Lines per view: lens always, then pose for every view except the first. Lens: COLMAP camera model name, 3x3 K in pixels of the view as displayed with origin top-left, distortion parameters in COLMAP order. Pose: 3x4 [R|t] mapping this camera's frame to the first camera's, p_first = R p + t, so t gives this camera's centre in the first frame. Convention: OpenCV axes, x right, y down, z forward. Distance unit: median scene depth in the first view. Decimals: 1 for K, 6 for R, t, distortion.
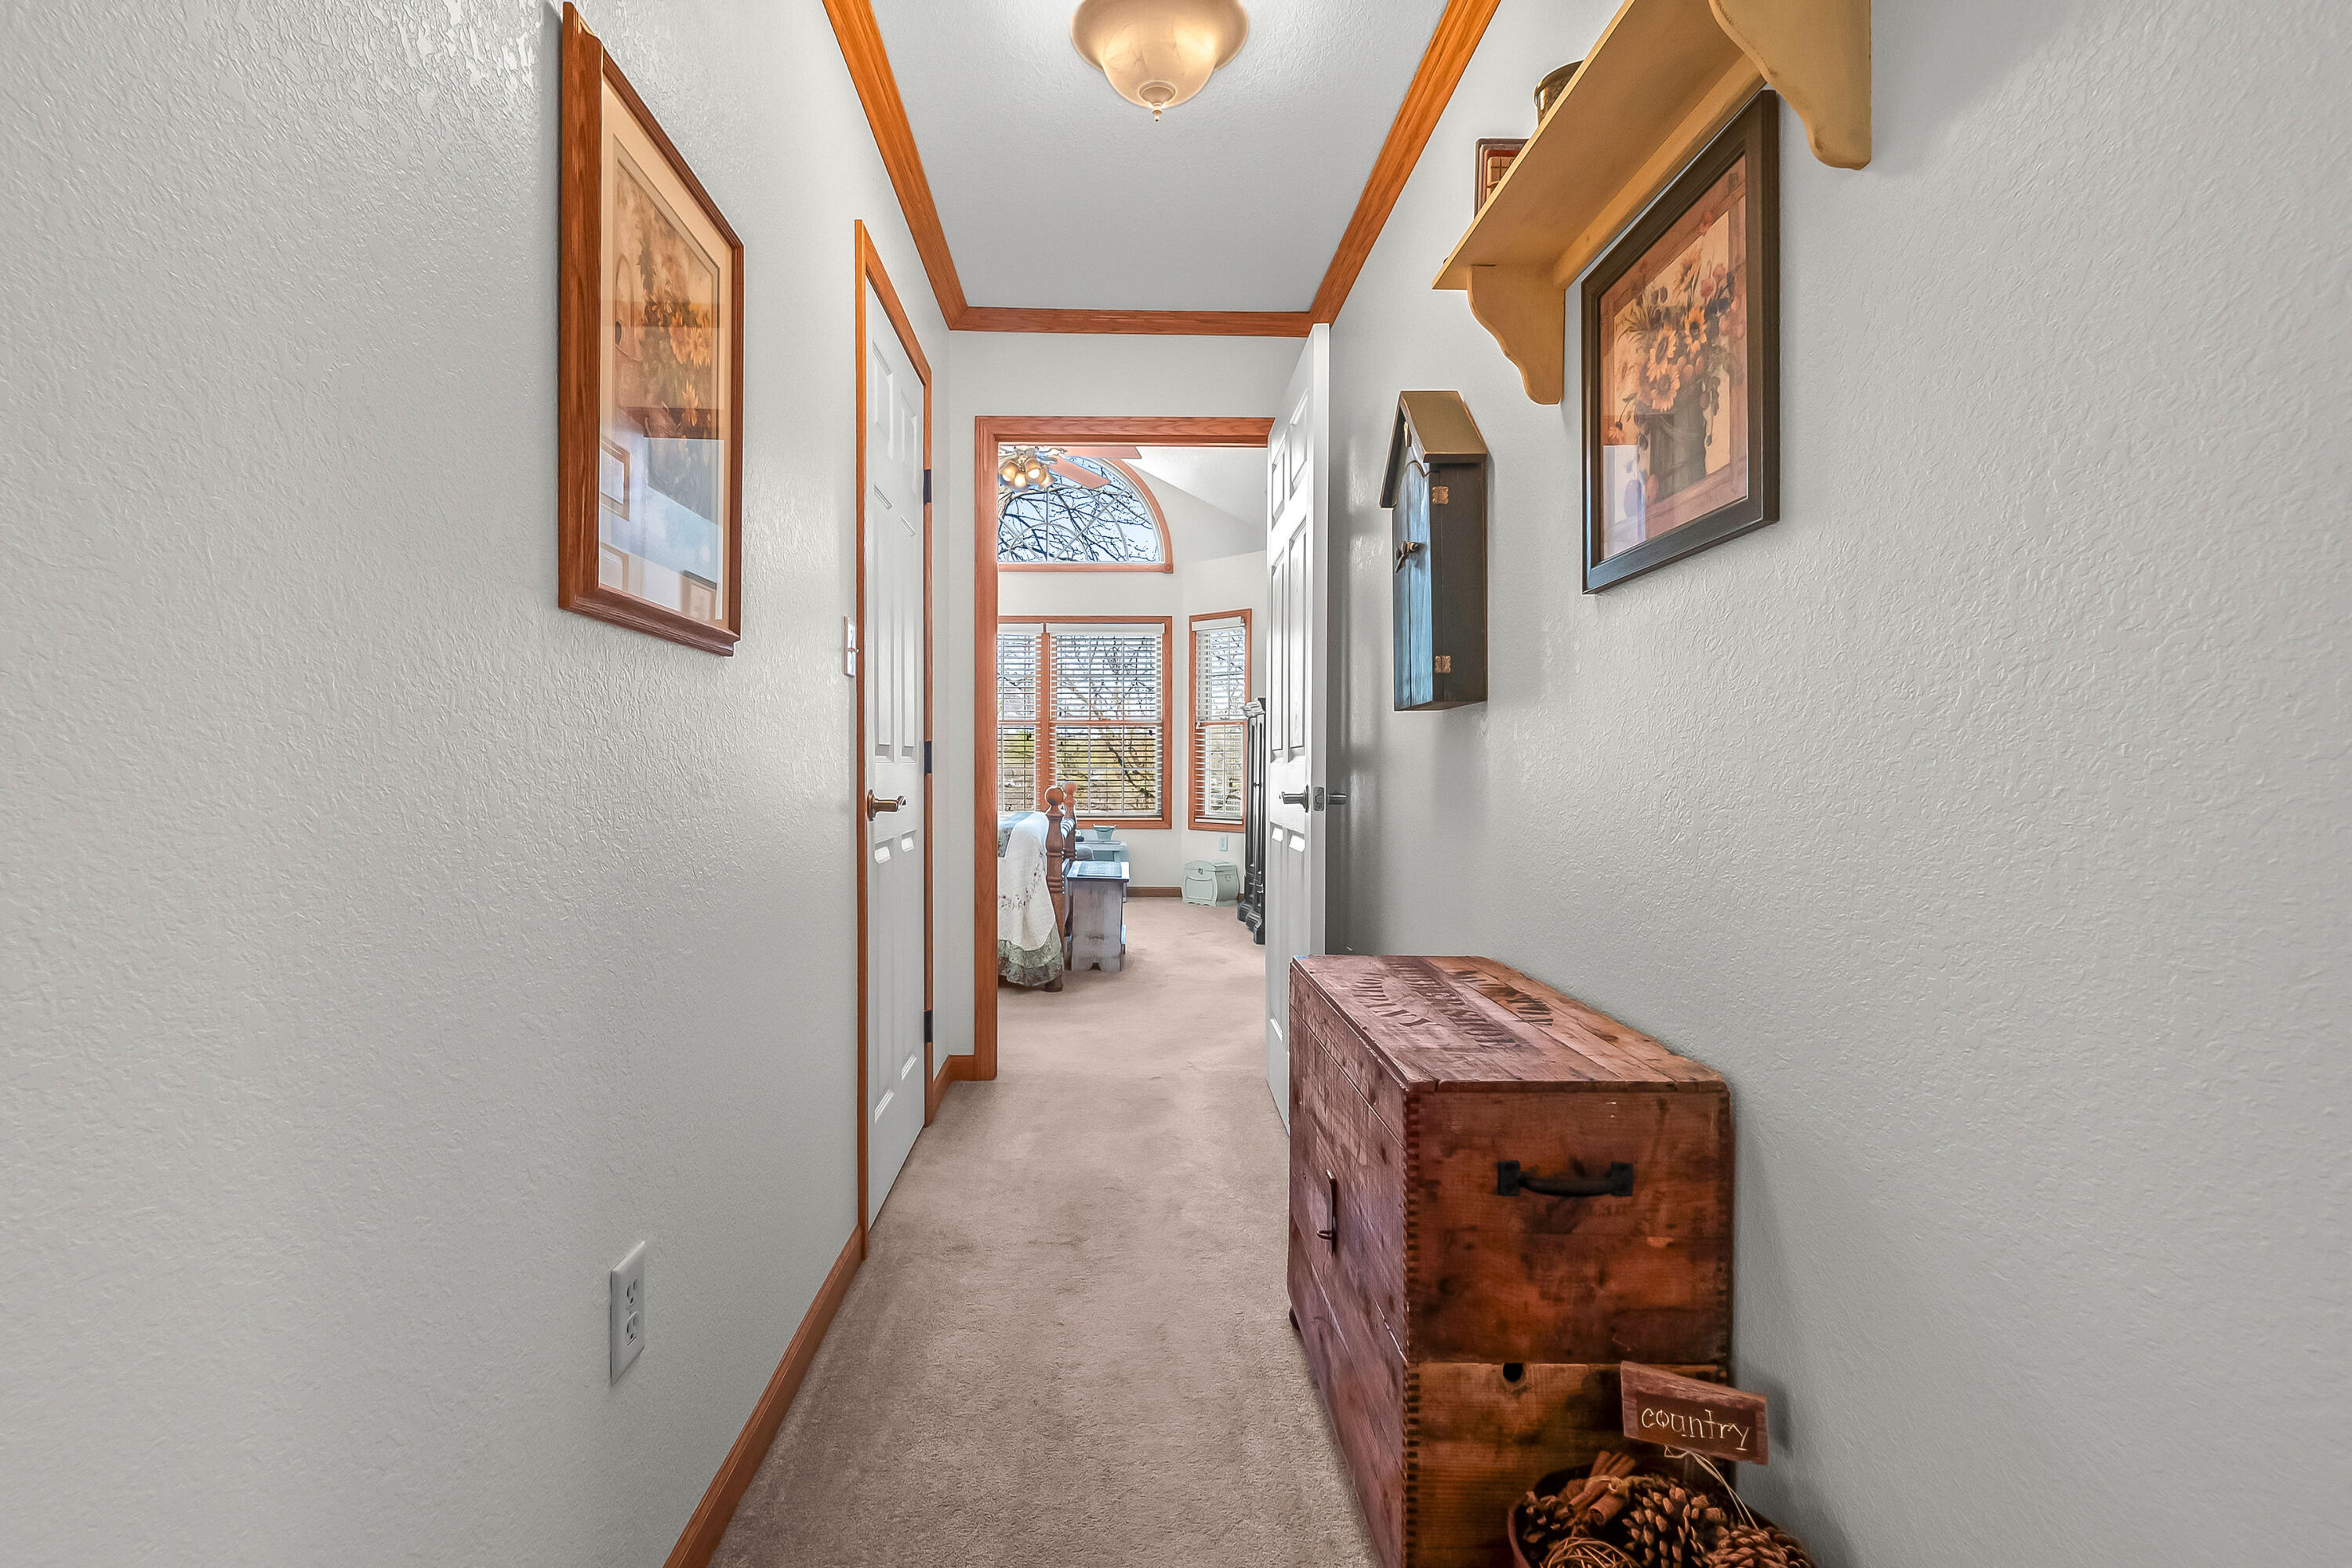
lens RADIAL K [[1122.8, 0, 1166.9], [0, 1122.8, 770.3], [0, 0, 1]] dist [0.004386, -0.004550]
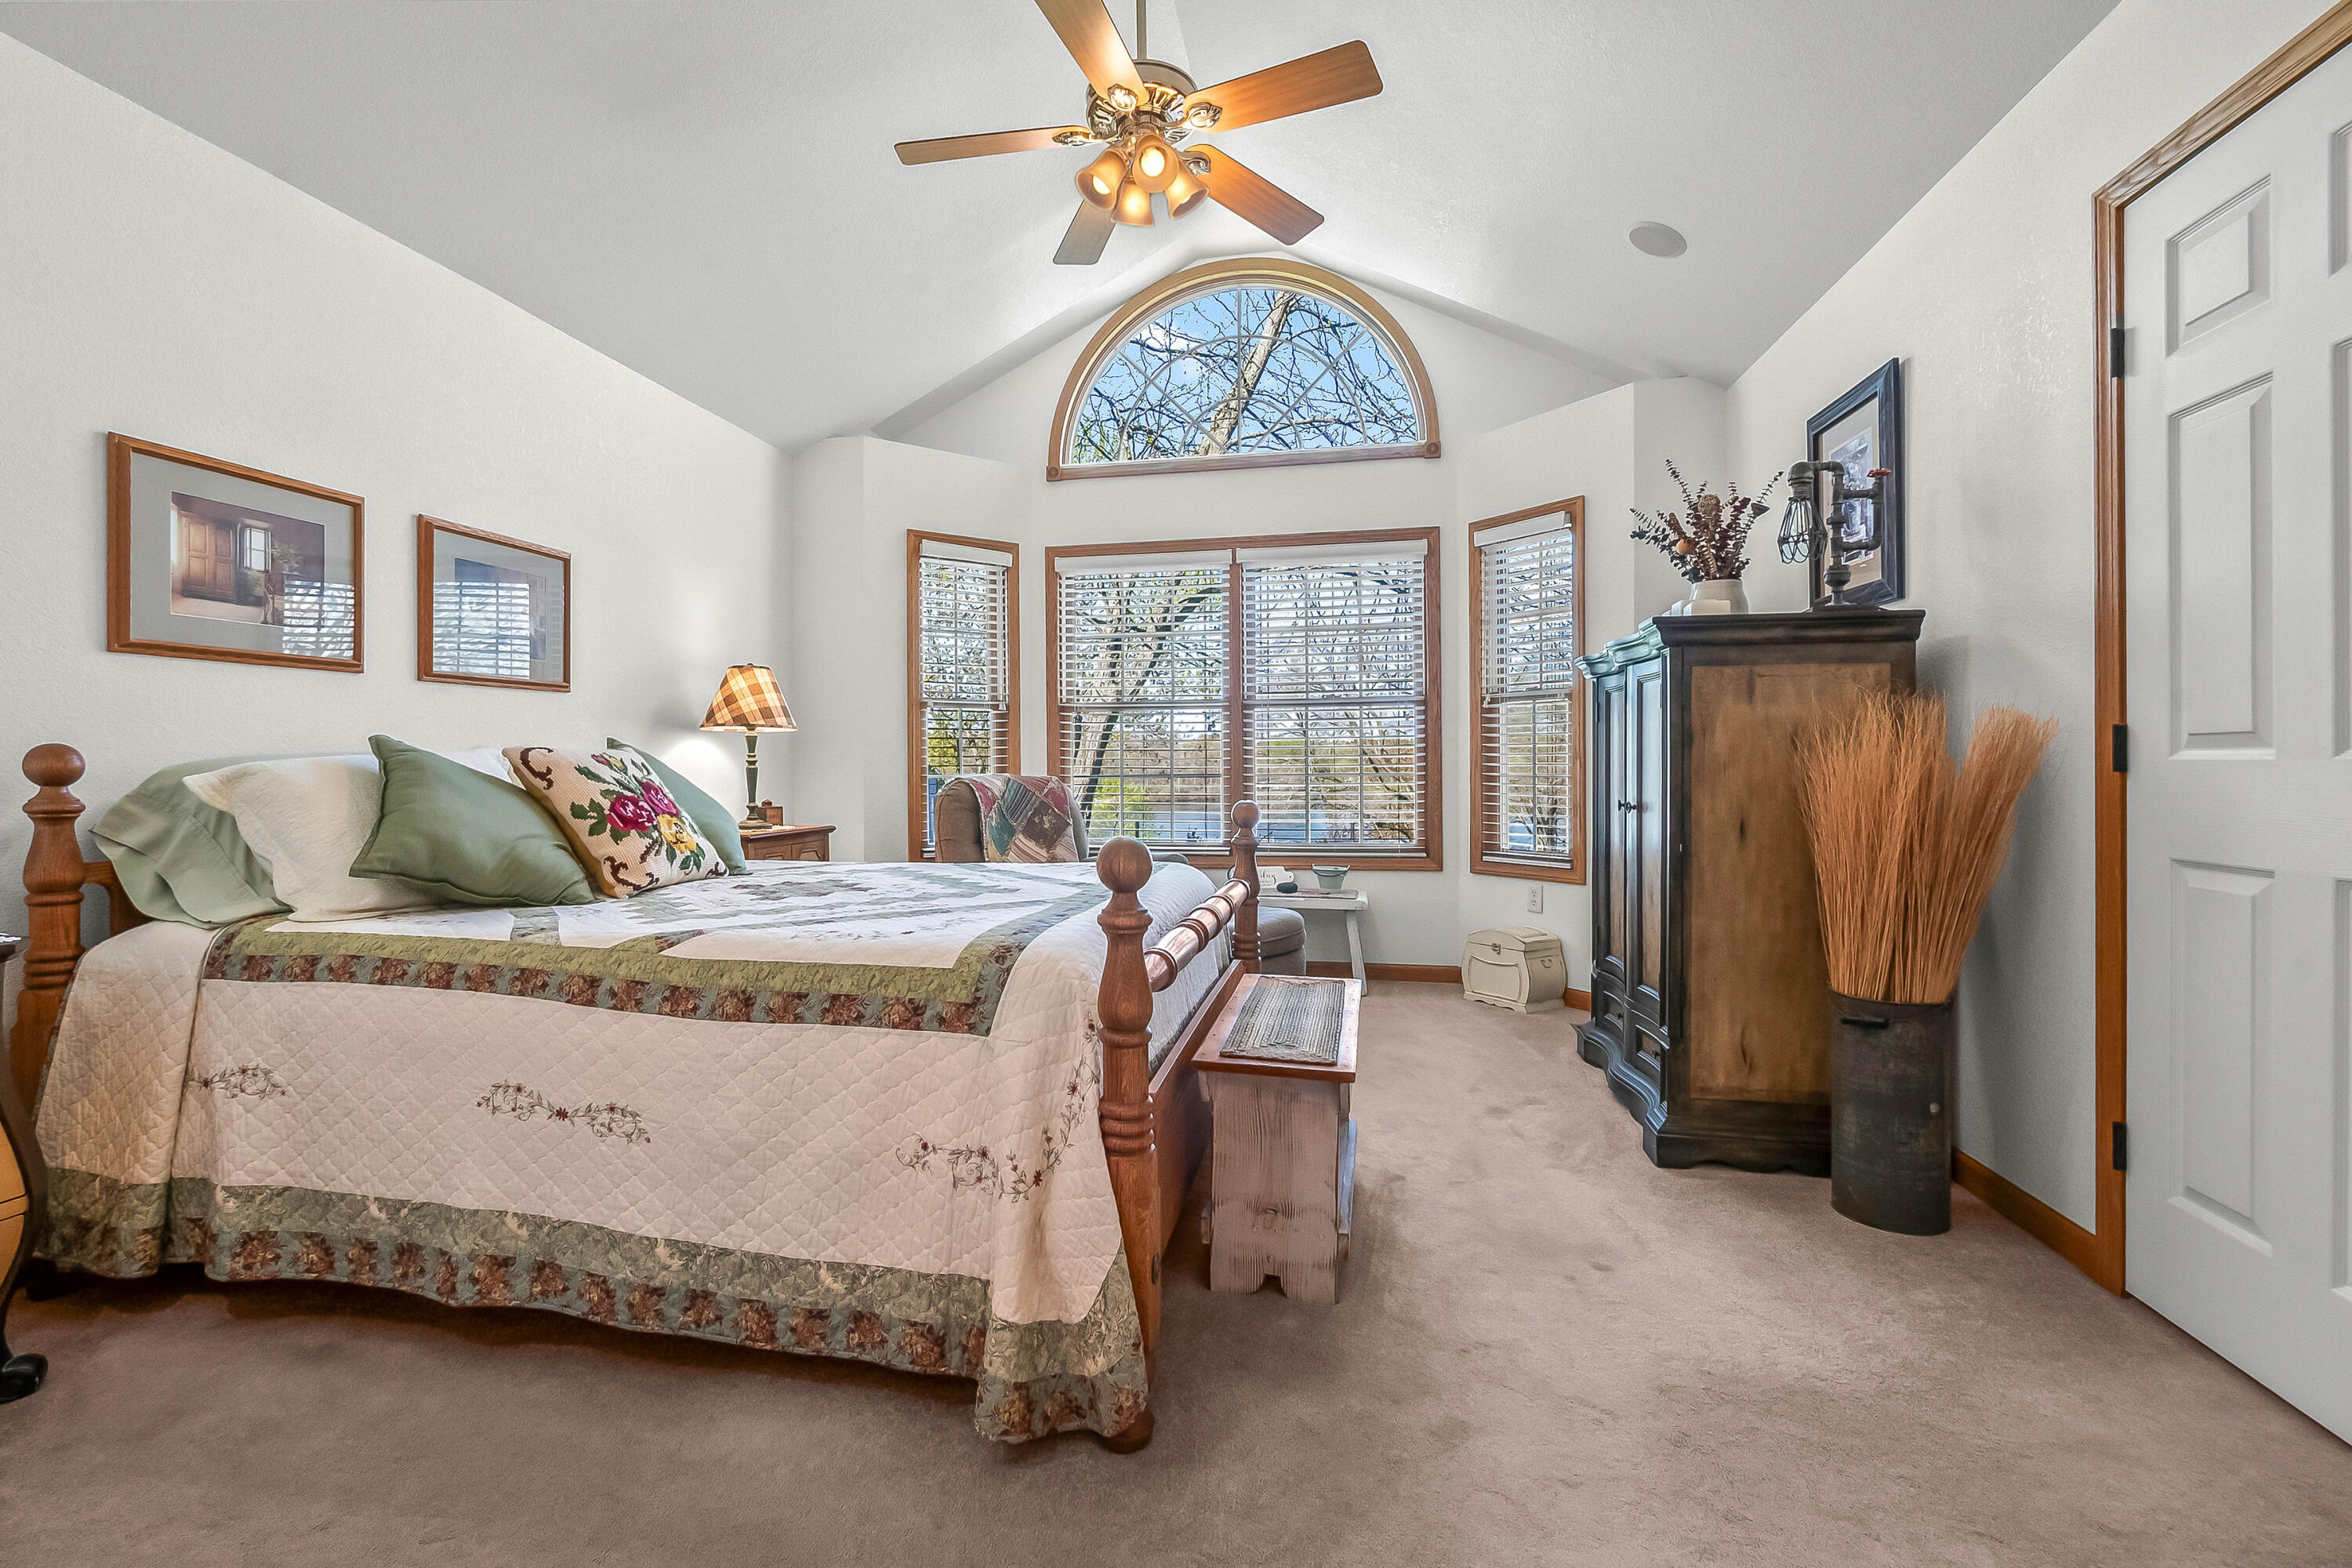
lens RADIAL K [[1052.6, 0, 1142.9], [0, 1052.6, 764.0], [0, 0, 1]] dist [0.006360, -0.004573]
pose [[0.967118, -0.010836, -0.254096, -0.007726], [0.008470, 0.999910, -0.010402, -0.002088], [0.254185, 0.007908, 0.967123, 0.405660]]
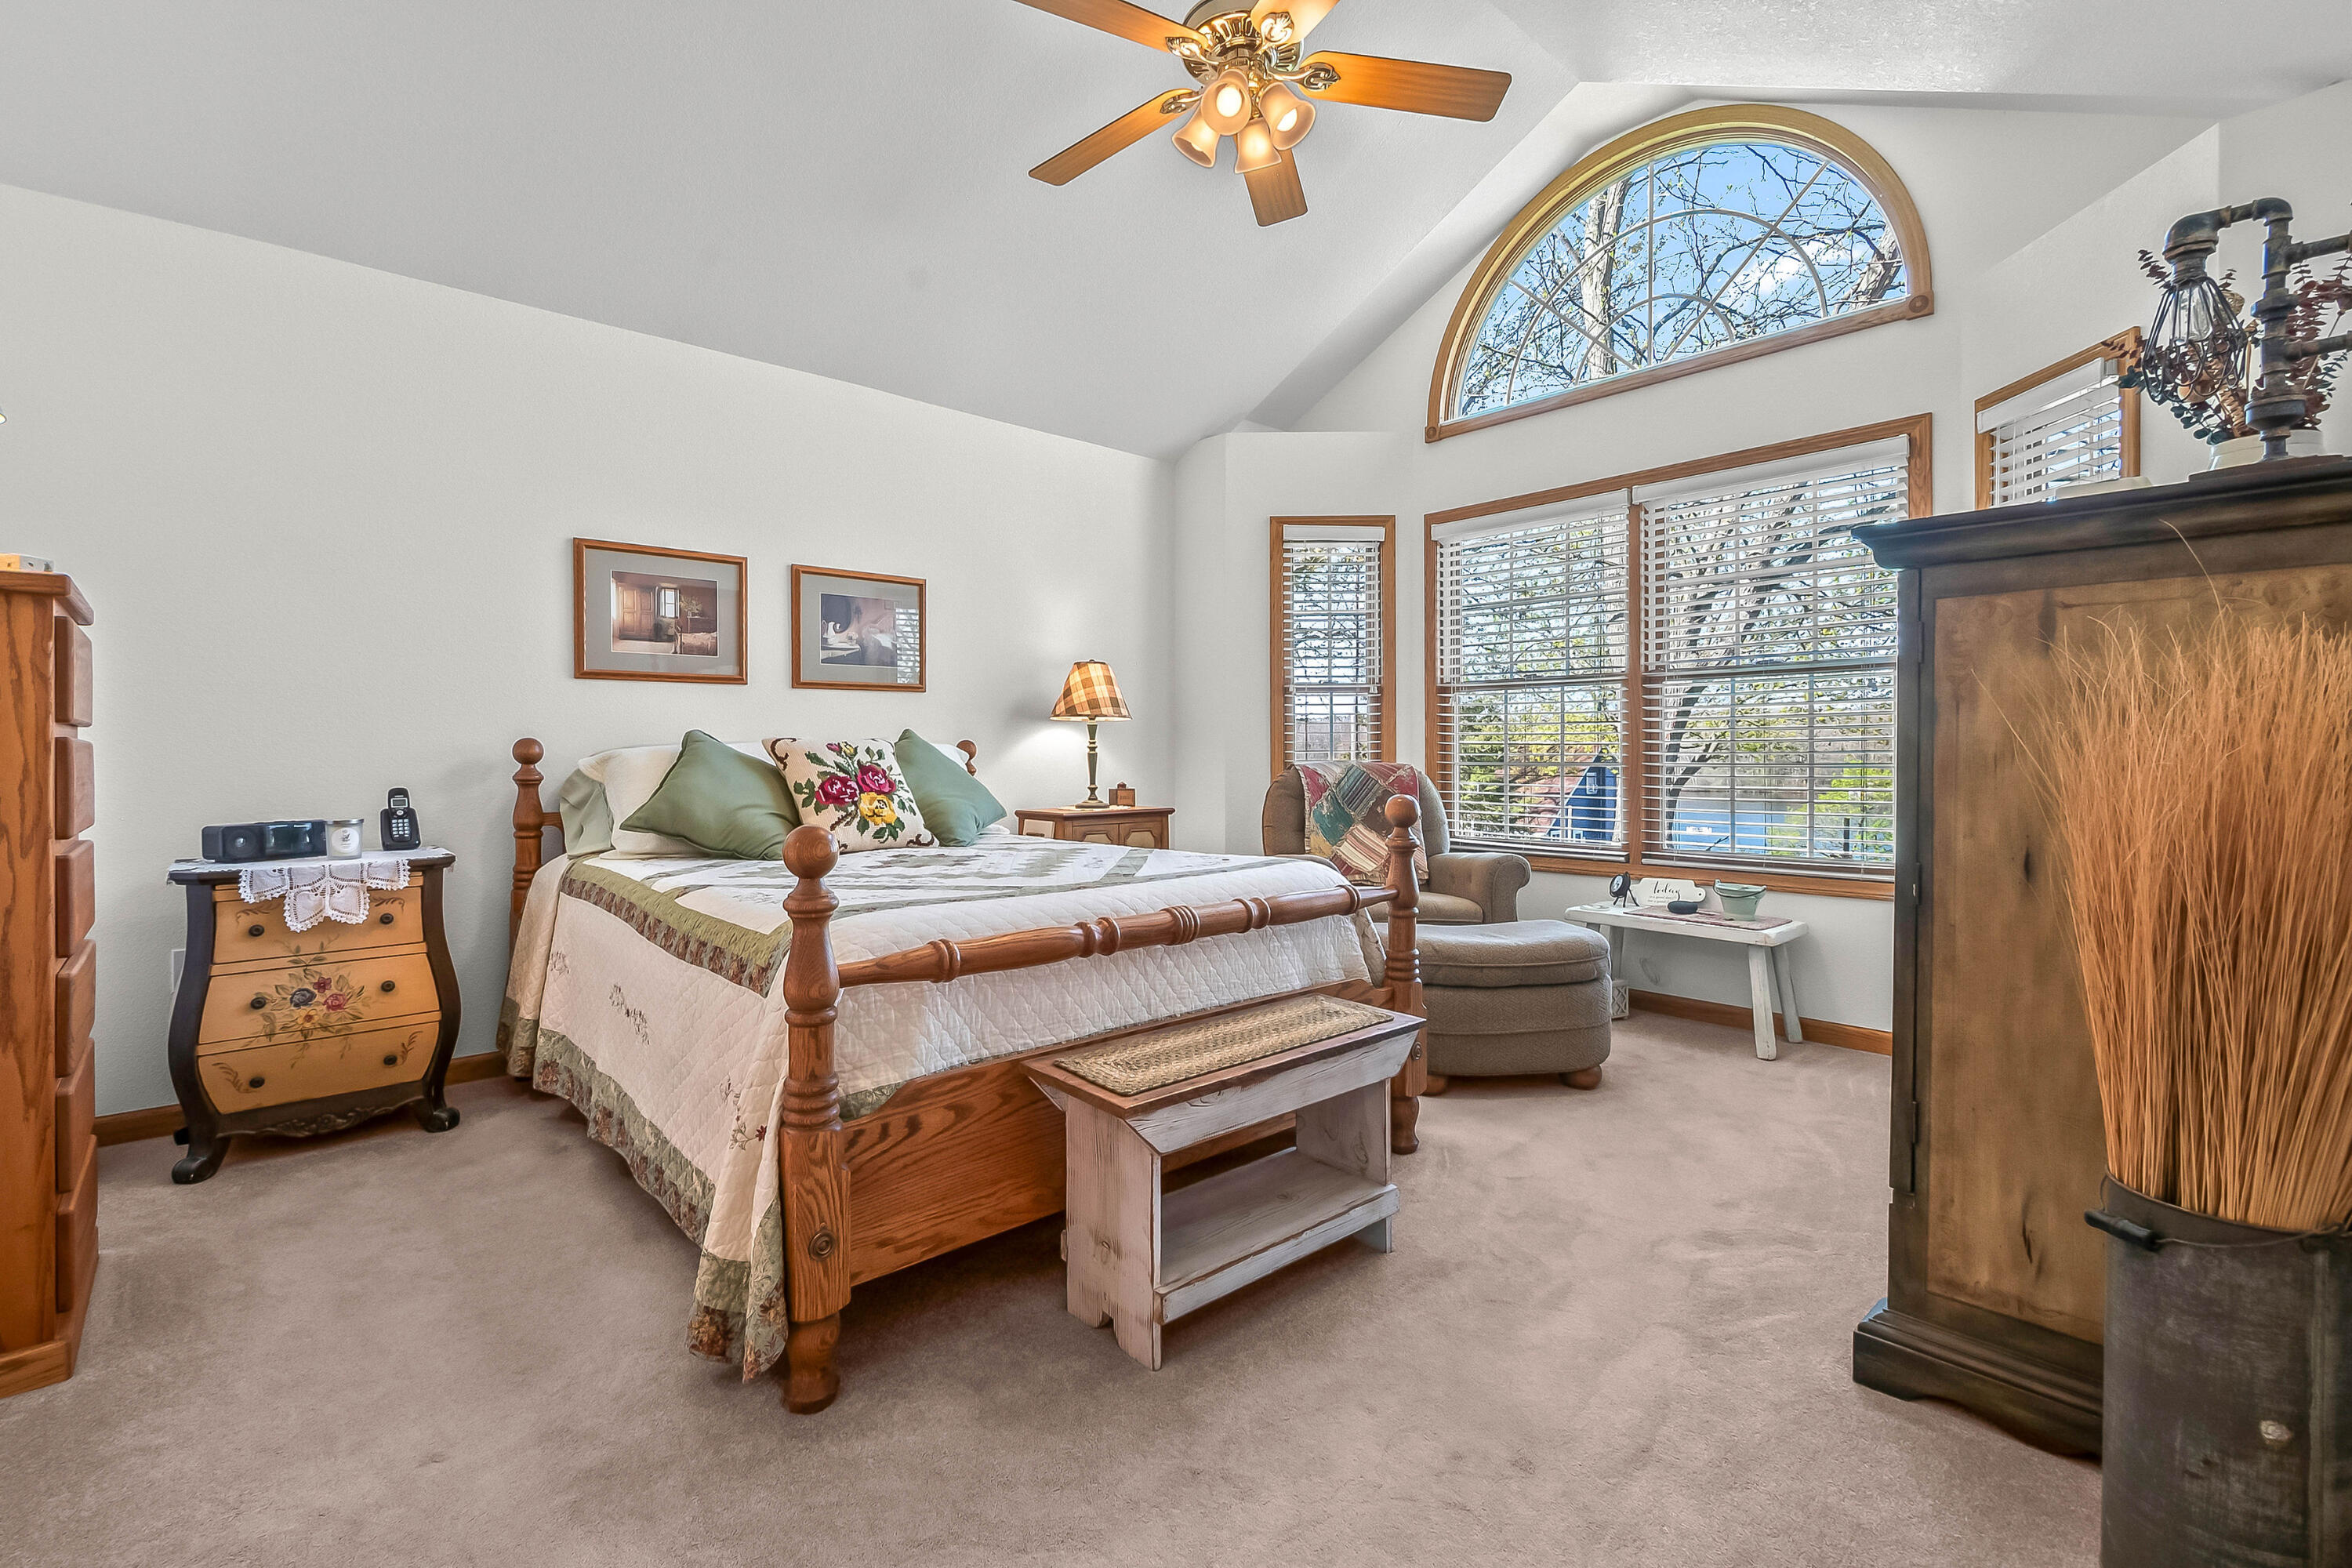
lens RADIAL K [[1052.6, 0, 1137.9], [0, 1052.6, 749.3], [0, 0, 1]] dist [0.006360, -0.004573]
pose [[0.615482, -0.008253, -0.788108, 0.136888], [-0.000239, 0.999943, -0.010658, -0.003121], [0.788151, 0.006748, 0.615445, 0.516366]]
